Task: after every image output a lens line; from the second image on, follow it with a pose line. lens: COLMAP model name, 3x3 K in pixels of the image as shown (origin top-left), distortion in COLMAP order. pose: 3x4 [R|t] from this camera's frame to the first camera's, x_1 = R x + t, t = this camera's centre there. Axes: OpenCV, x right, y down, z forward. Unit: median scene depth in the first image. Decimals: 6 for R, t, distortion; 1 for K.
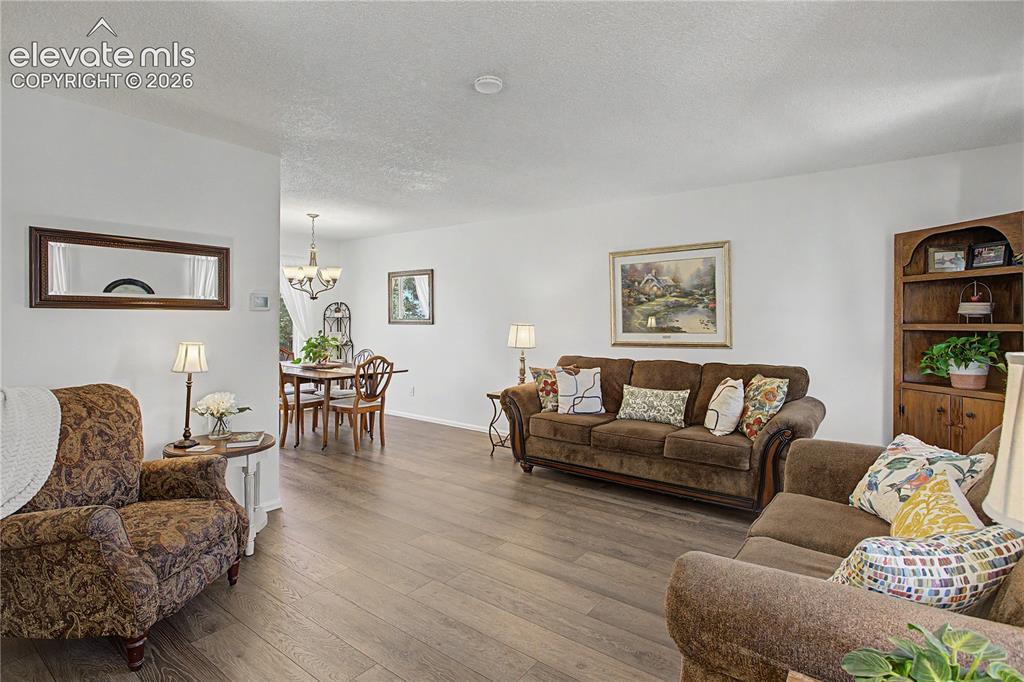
lens RADIAL K [[496.9, 0, 514.9], [0, 496.9, 325.4], [0, 0, 1]] dist [-0.003247, 0.000277]
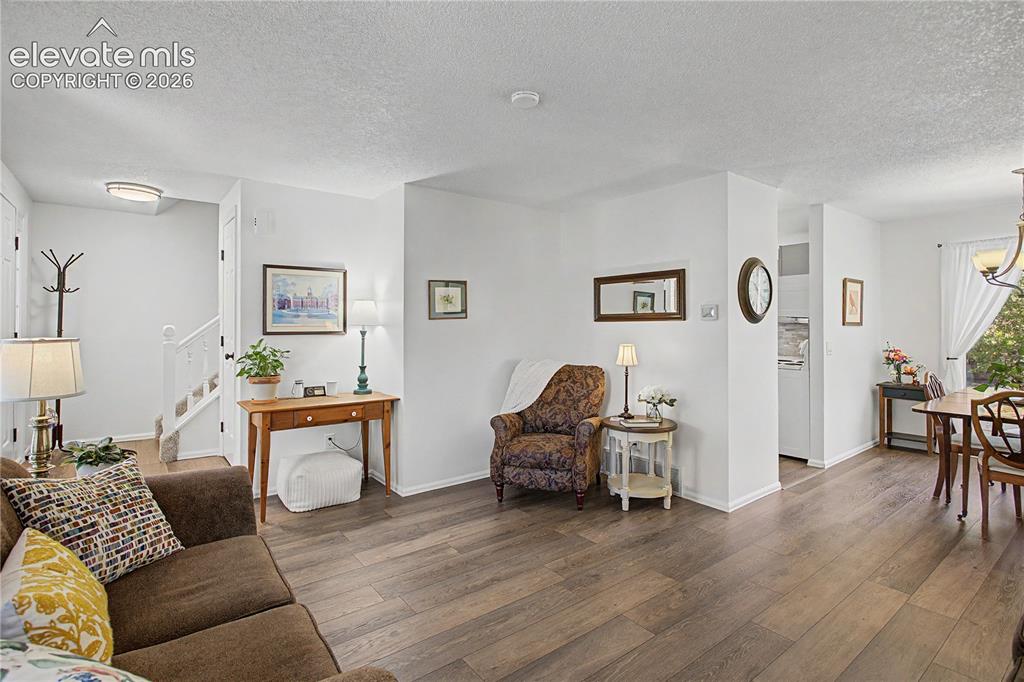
lens RADIAL K [[496.9, 0, 514.9], [0, 496.9, 325.4], [0, 0, 1]] dist [-0.003247, 0.000277]
pose [[-0.263431, 0.000506, -0.964678, 0.687346], [-0.009443, 0.999951, 0.003103, -0.018709], [0.964632, 0.009926, -0.263413, 0.920569]]
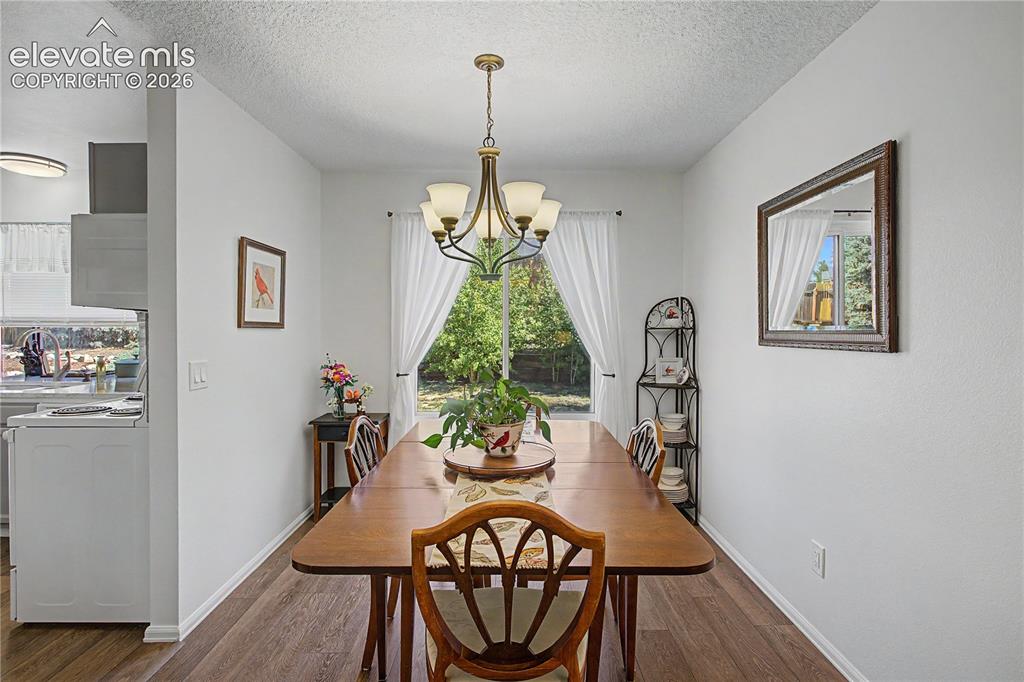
lens RADIAL K [[492.3, 0, 514.3], [0, 492.3, 332.2], [0, 0, 1]] dist [-0.002149, 0.000139]
pose [[0.606062, 0.007430, -0.795382, -0.160127], [-0.014087, 0.999900, -0.001393, -0.020822], [0.795292, 0.012049, 0.606106, 1.371355]]
